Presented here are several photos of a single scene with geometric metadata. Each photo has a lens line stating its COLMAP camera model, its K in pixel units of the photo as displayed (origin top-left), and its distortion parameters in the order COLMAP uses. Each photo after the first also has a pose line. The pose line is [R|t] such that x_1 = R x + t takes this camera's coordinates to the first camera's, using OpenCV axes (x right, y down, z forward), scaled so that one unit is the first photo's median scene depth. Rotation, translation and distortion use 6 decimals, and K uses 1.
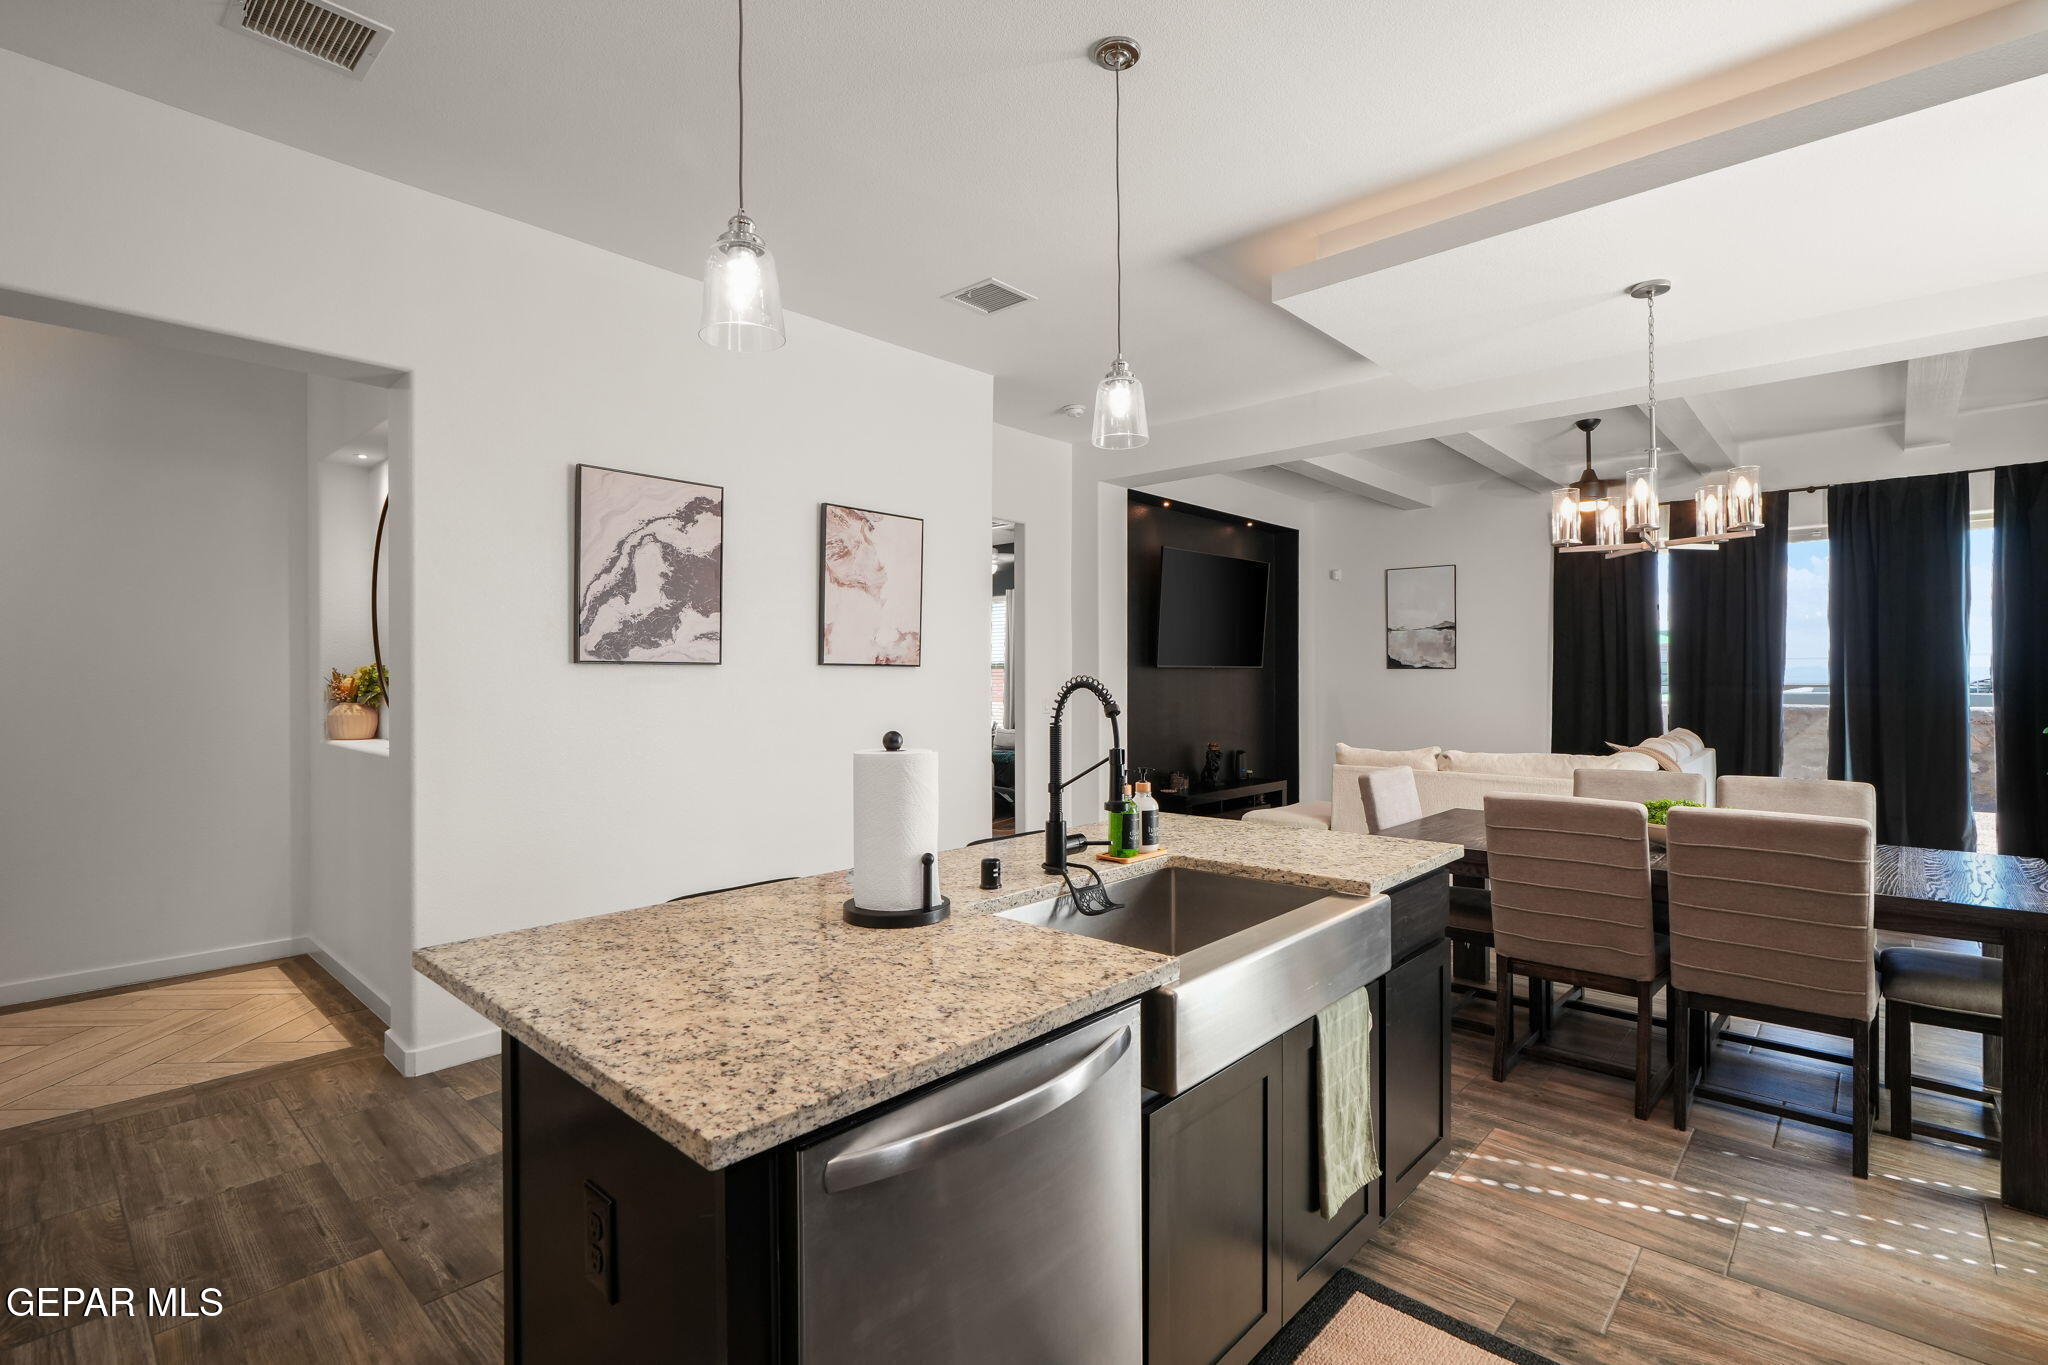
lens RADIAL K [[946.5, 0, 1019.7], [0, 946.5, 682.2], [0, 0, 1]] dist [-0.003666, 0.000432]
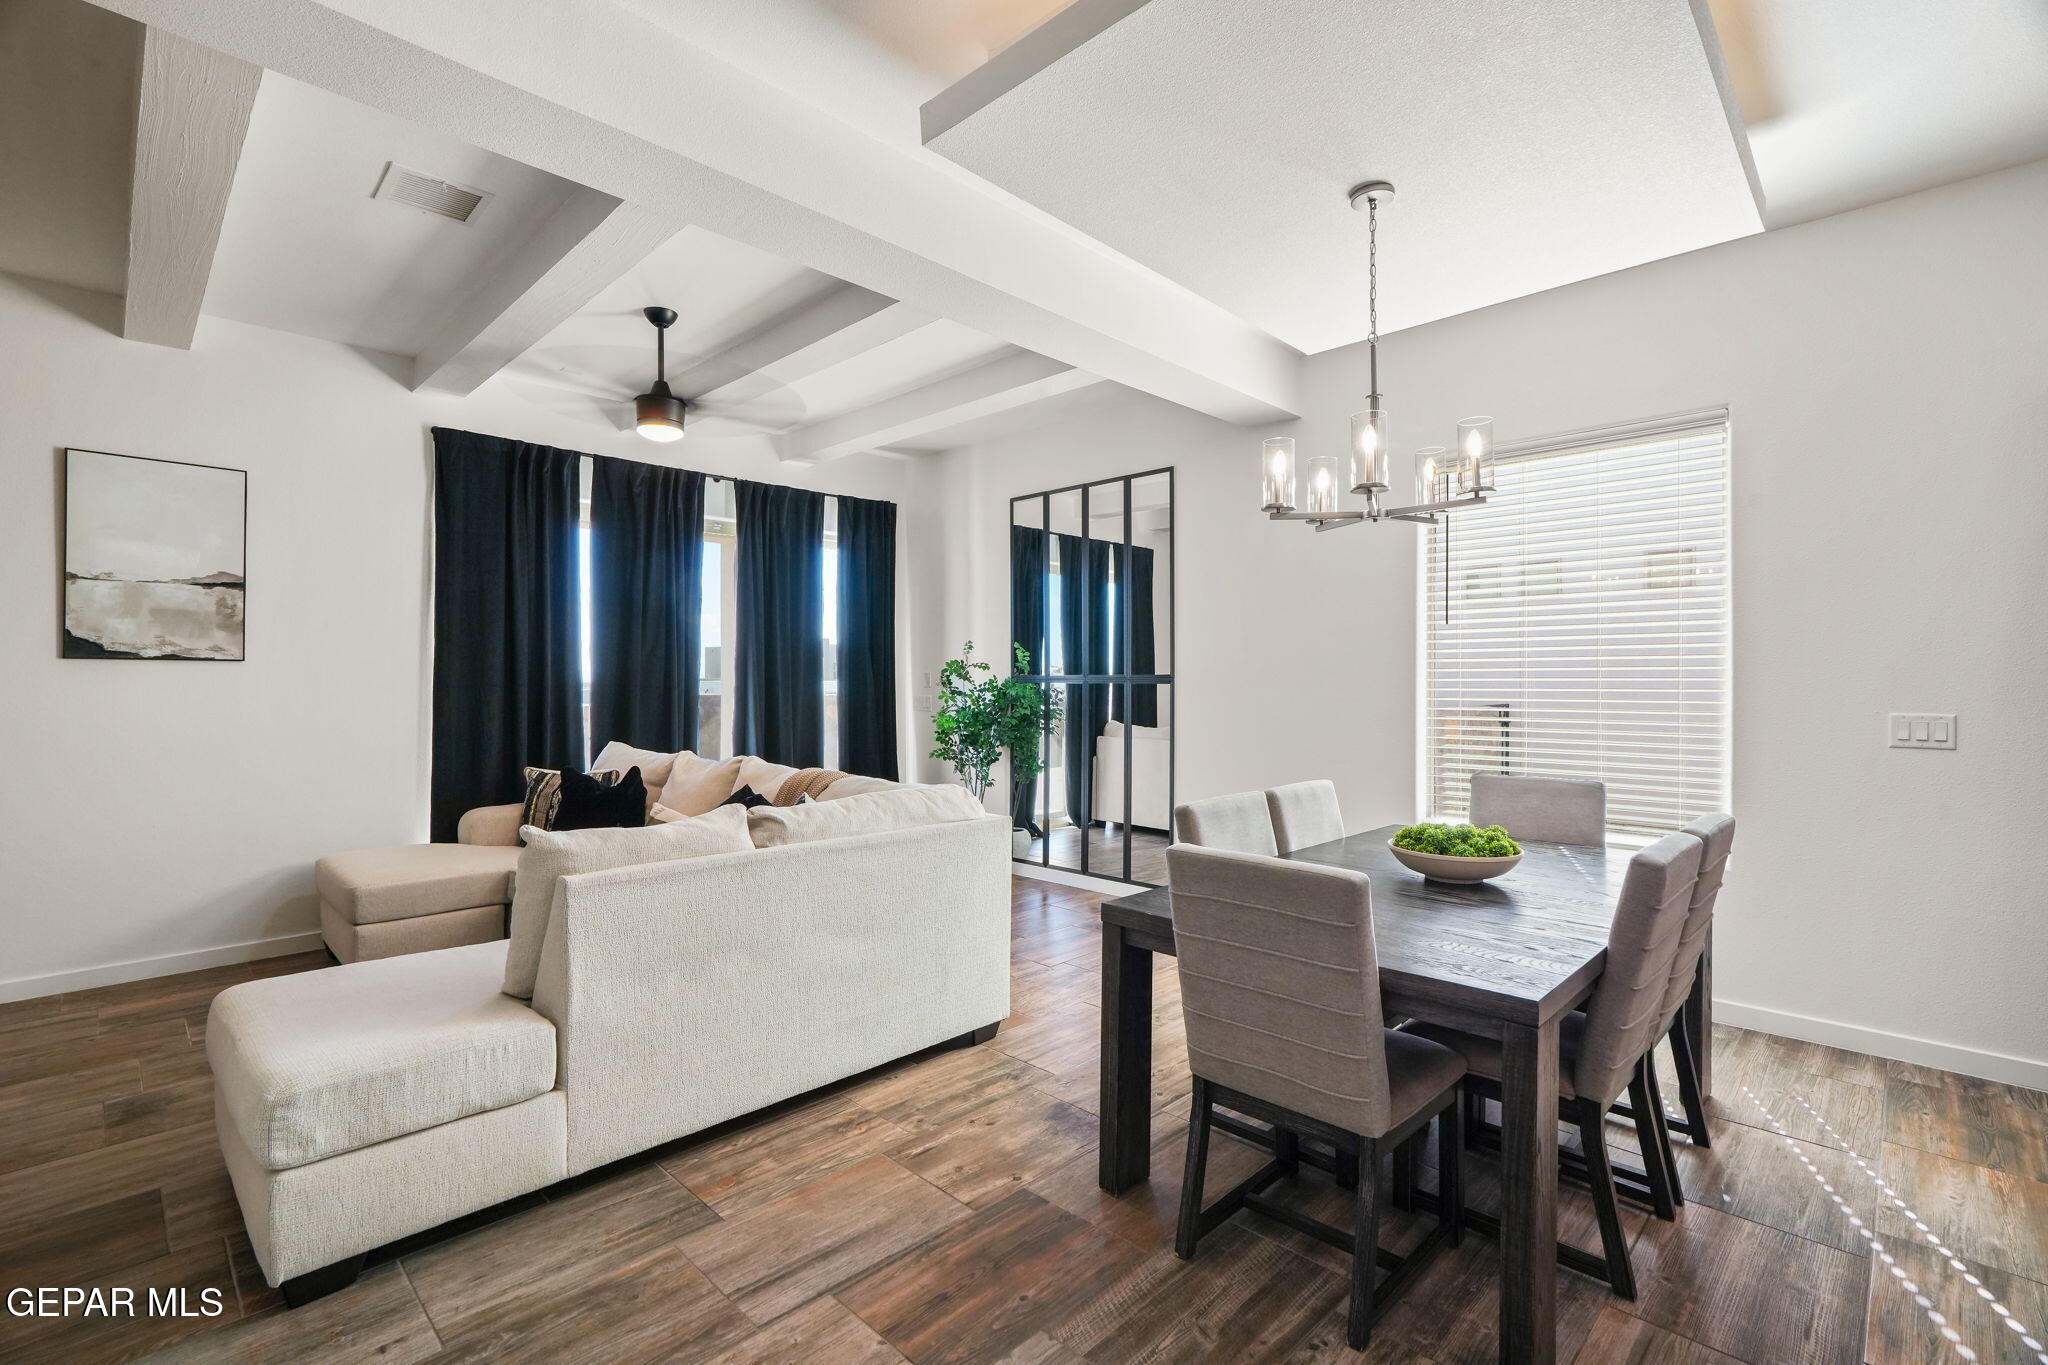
lens RADIAL K [[914.3, 0, 1006.3], [0, 914.3, 681.6], [0, 0, 1]] dist [-0.011912, 0.004367]
pose [[0.040763, -0.002272, 0.999166, -0.106901], [0.003907, 0.999990, 0.002114, -0.003252], [-0.999161, 0.003817, 0.040772, 1.156480]]
